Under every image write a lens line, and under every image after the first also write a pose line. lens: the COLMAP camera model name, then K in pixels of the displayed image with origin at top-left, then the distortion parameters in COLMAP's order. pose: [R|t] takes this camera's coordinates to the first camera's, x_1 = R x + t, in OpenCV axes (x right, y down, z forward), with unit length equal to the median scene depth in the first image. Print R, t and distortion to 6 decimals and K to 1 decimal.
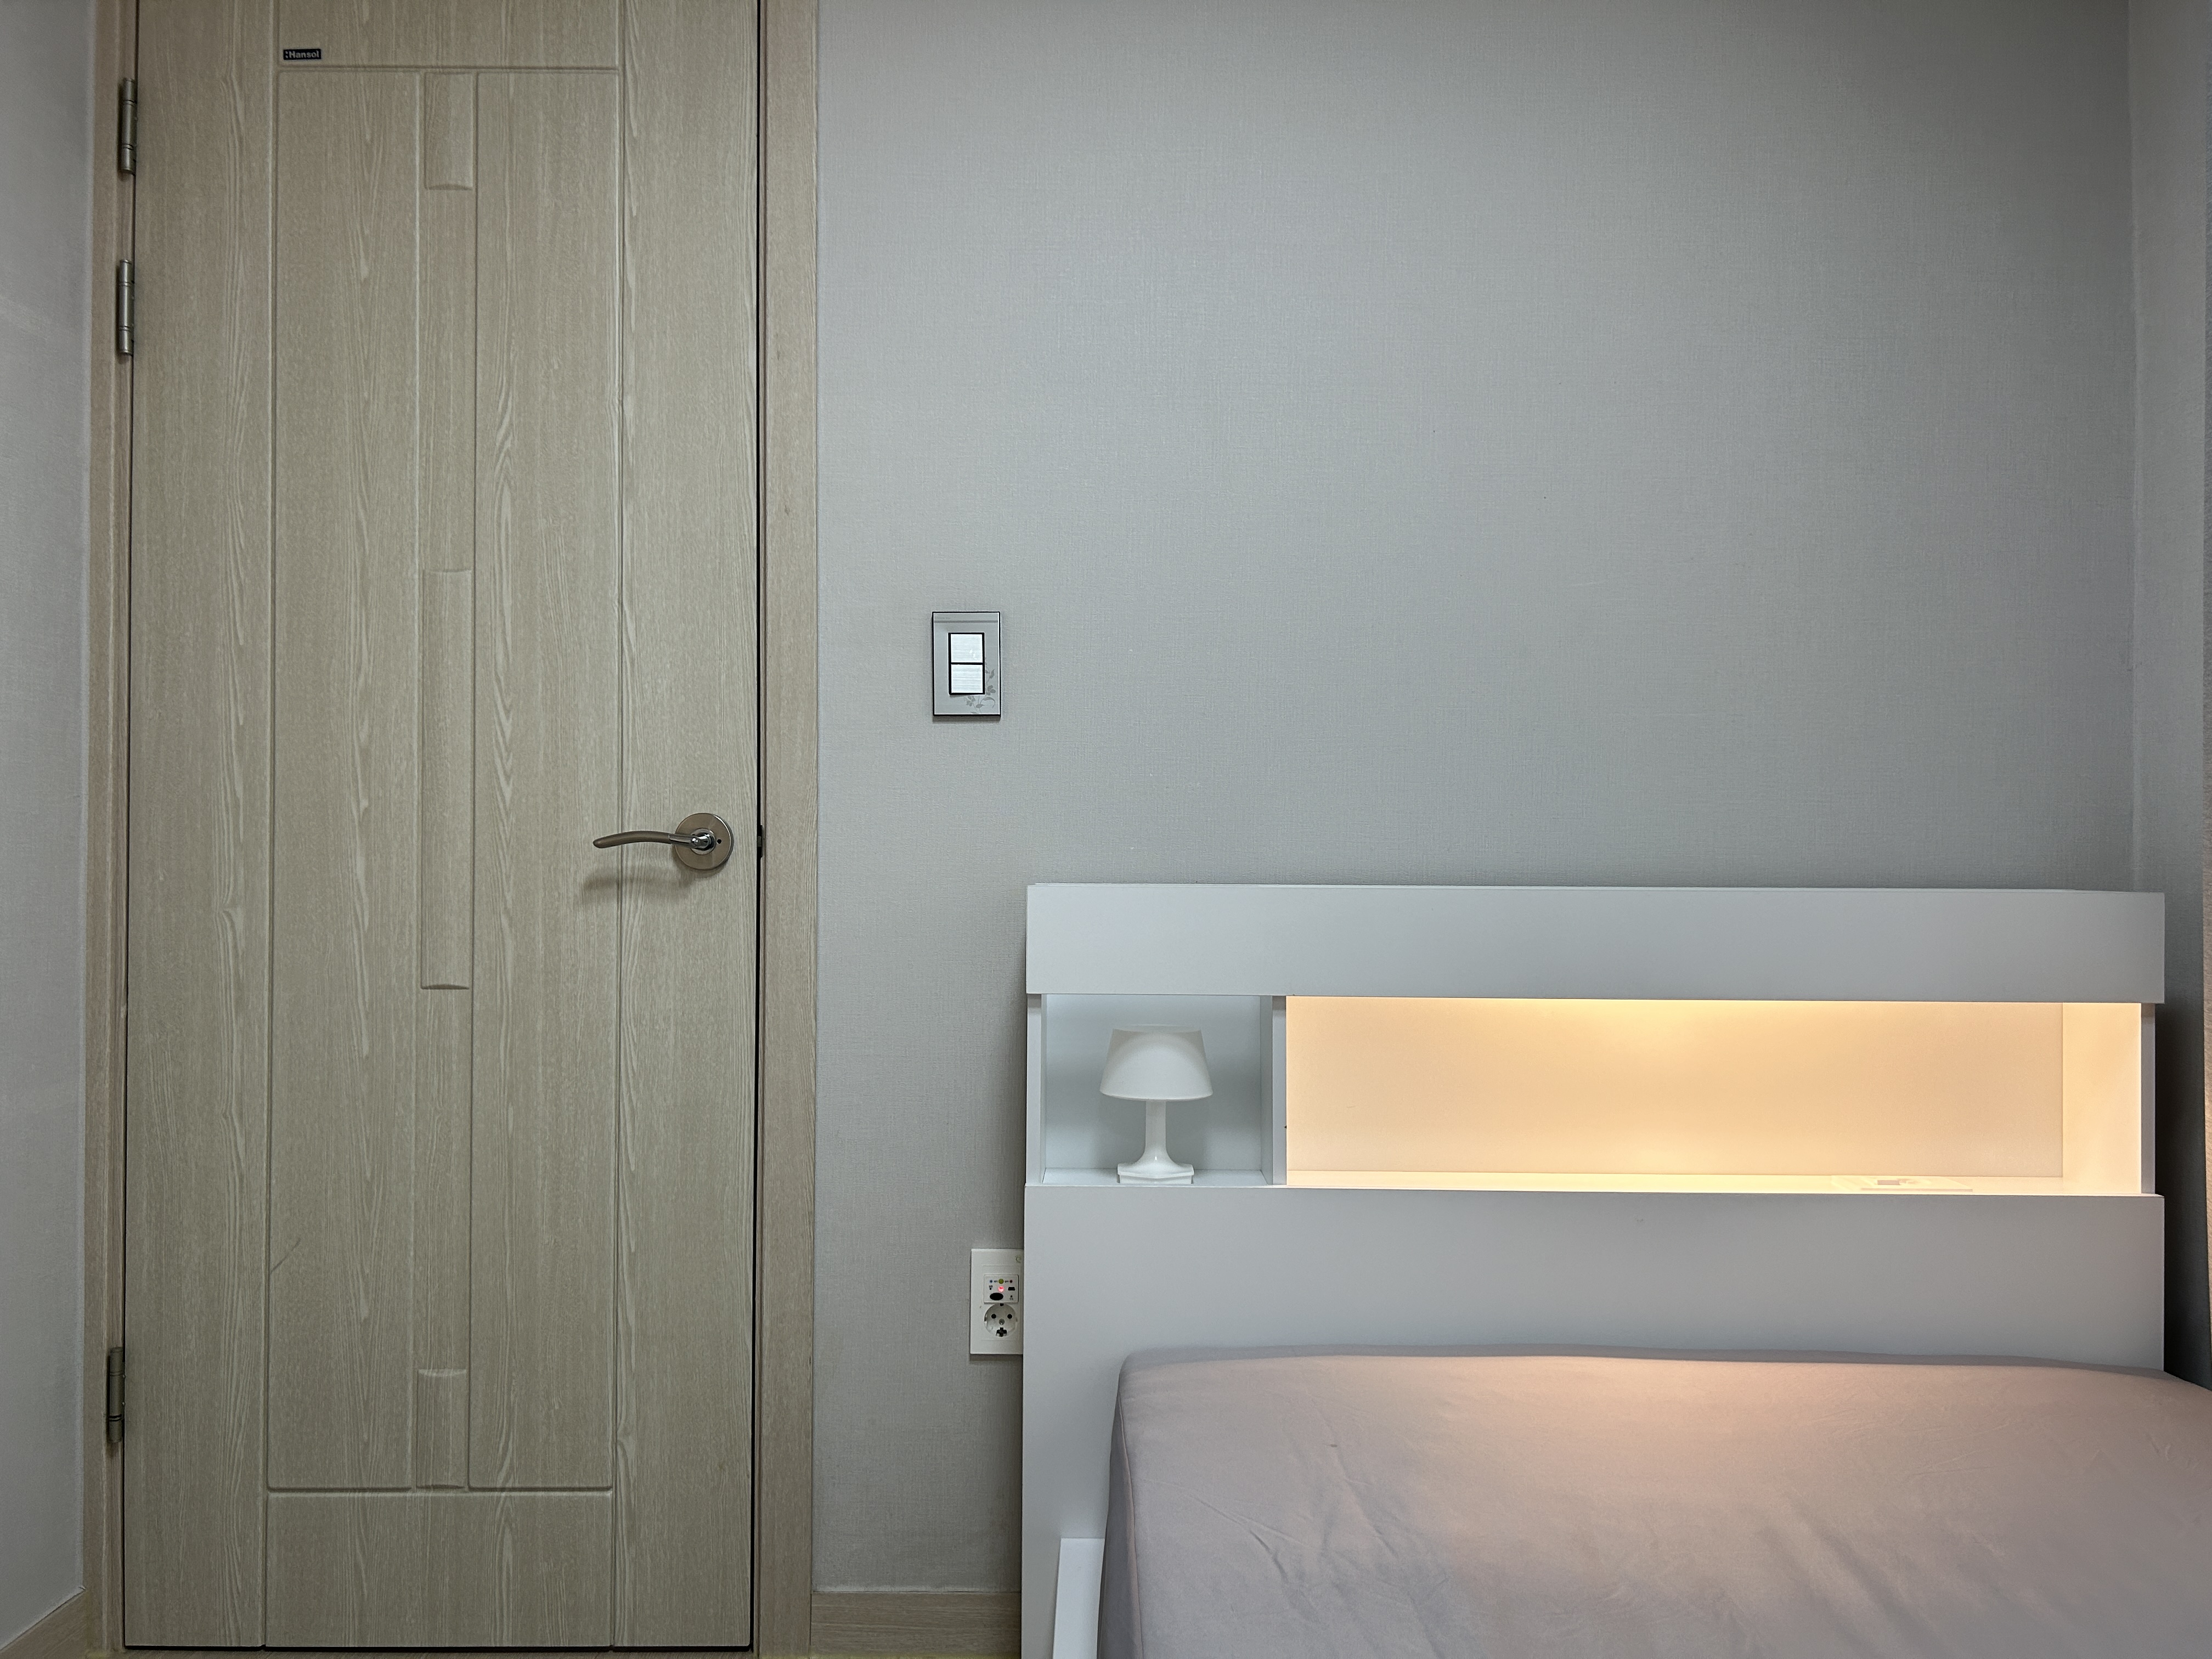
lens RADIAL K [[1673.3, 0, 1104.0], [0, 1673.3, 840.7], [0, 0, 1]] dist [0.053010, -0.057014]
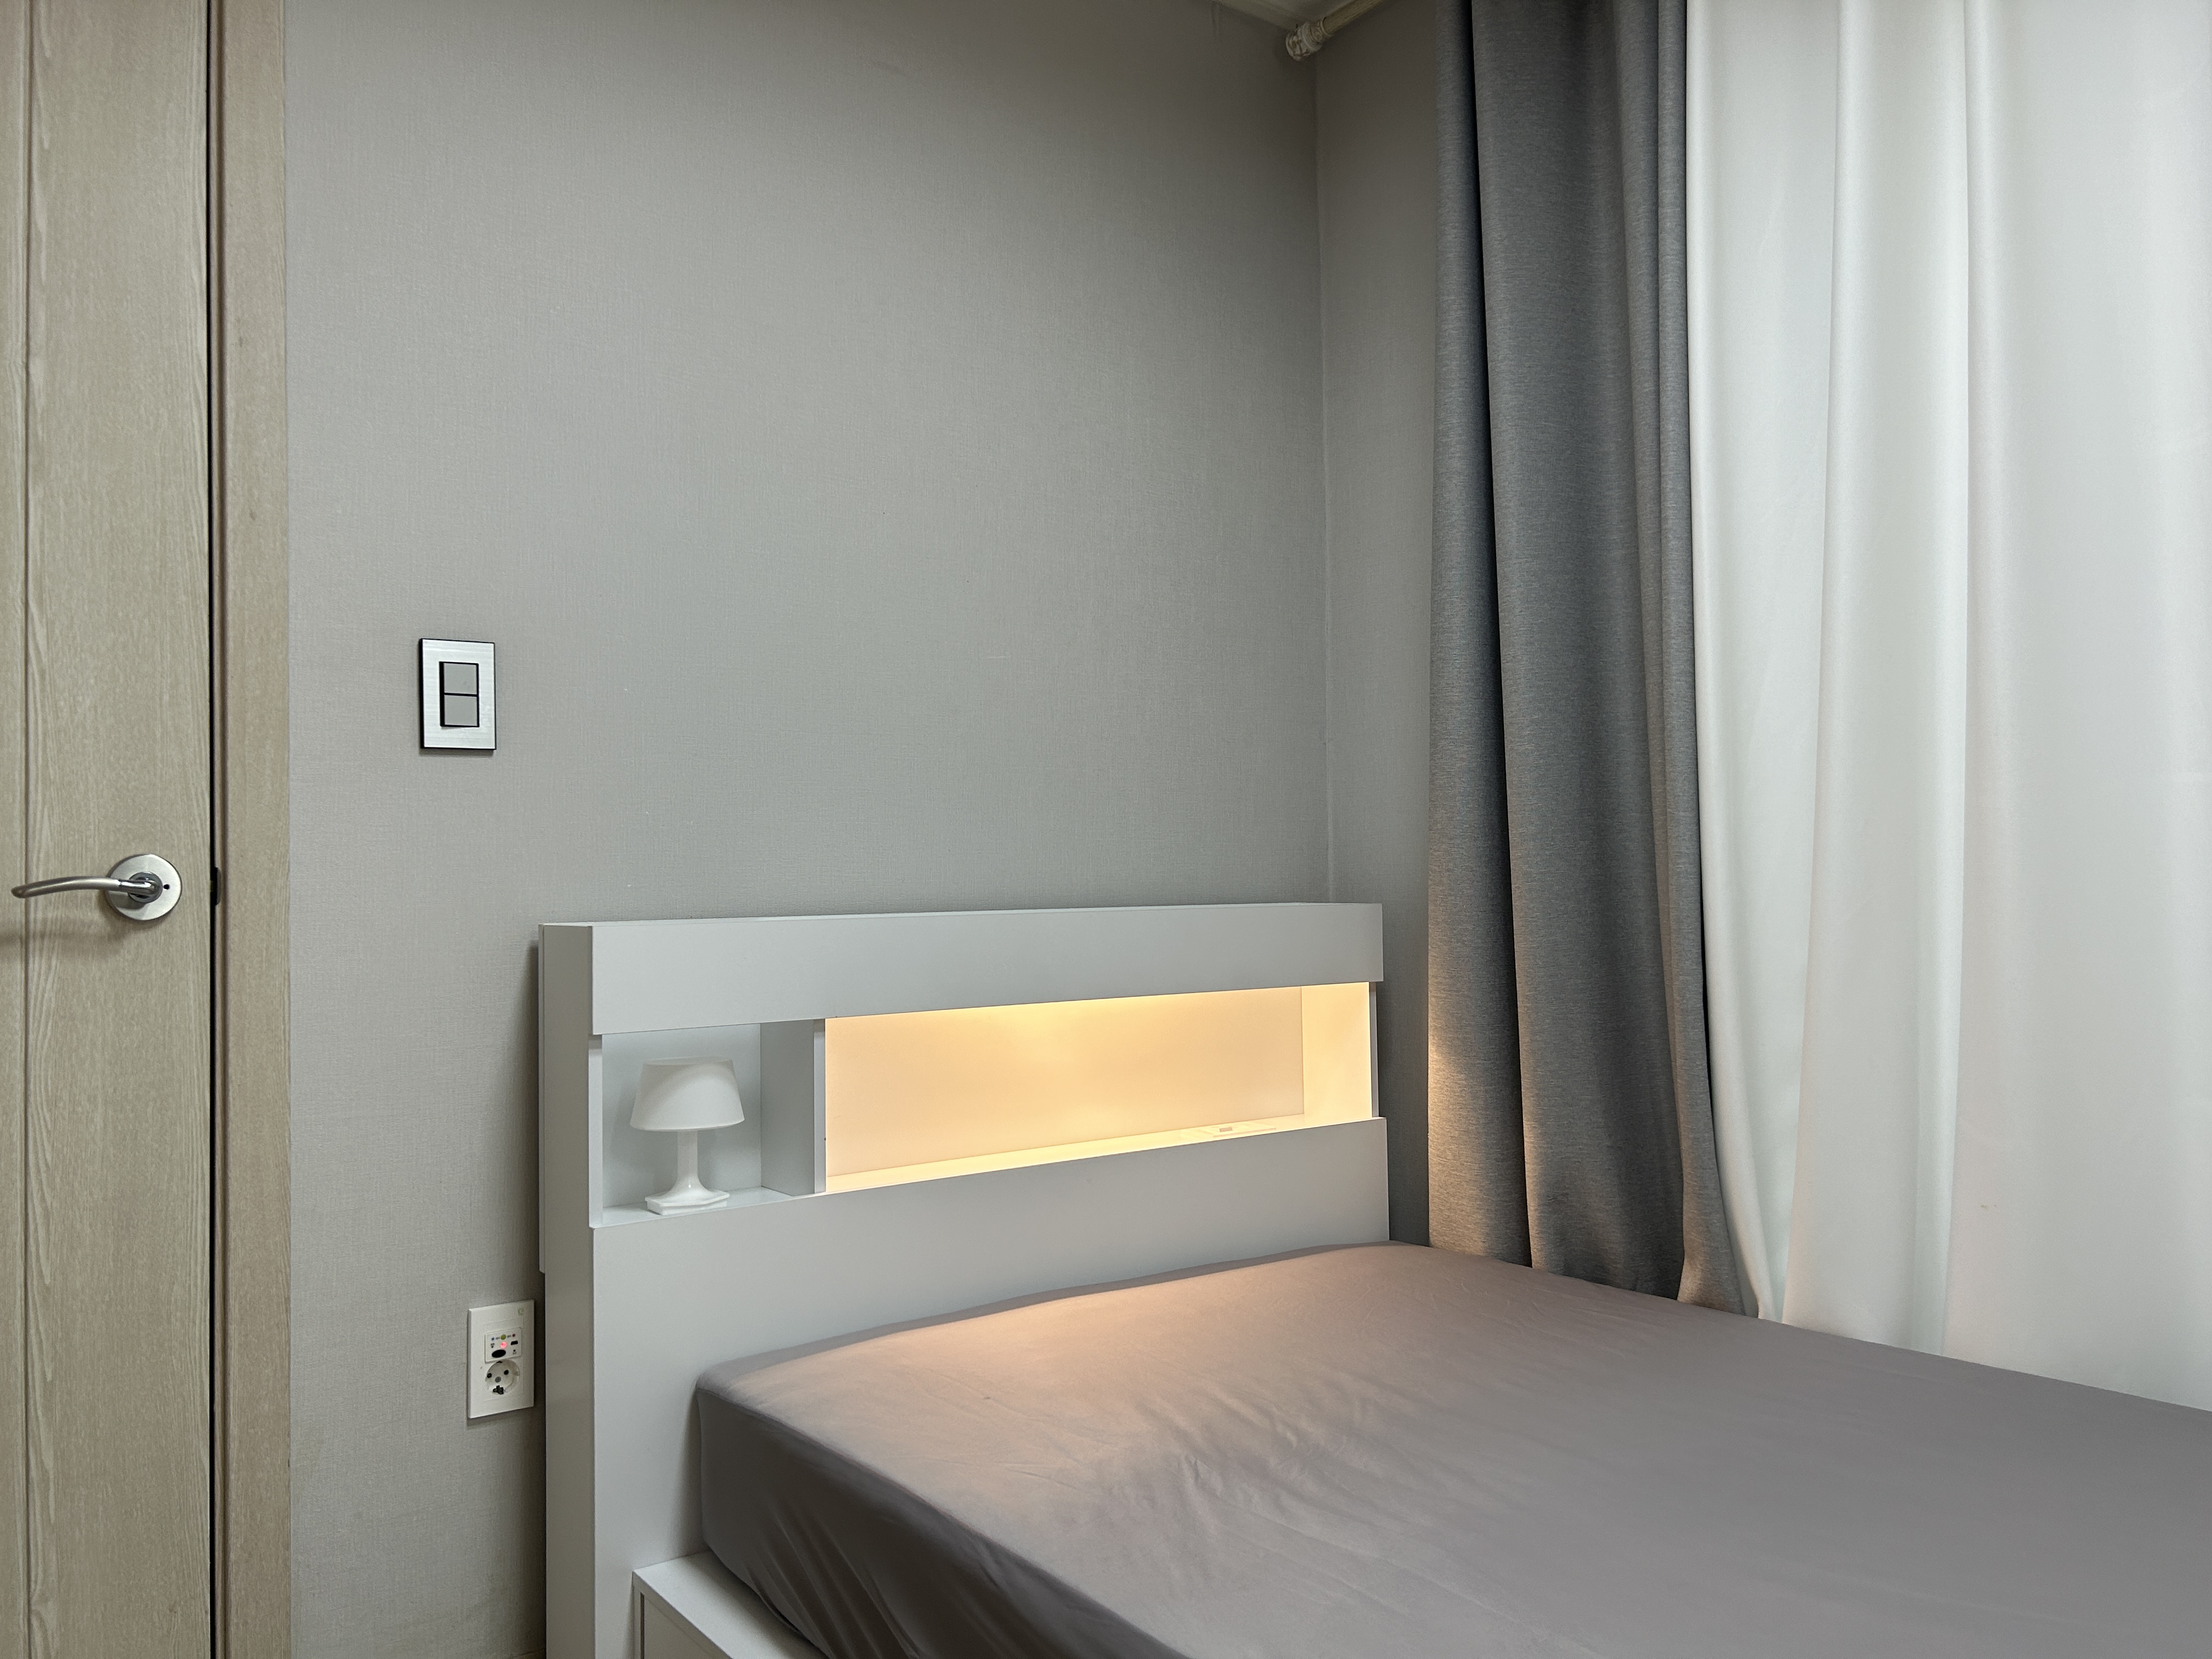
lens RADIAL K [[1673.3, 0, 1110.7], [0, 1673.3, 828.6], [0, 0, 1]] dist [0.053010, -0.057014]
pose [[0.800365, 0.001999, 0.599509, -0.362225], [0.009672, 0.999821, -0.016246, -0.010745], [-0.599435, 0.018801, 0.800203, 0.008021]]
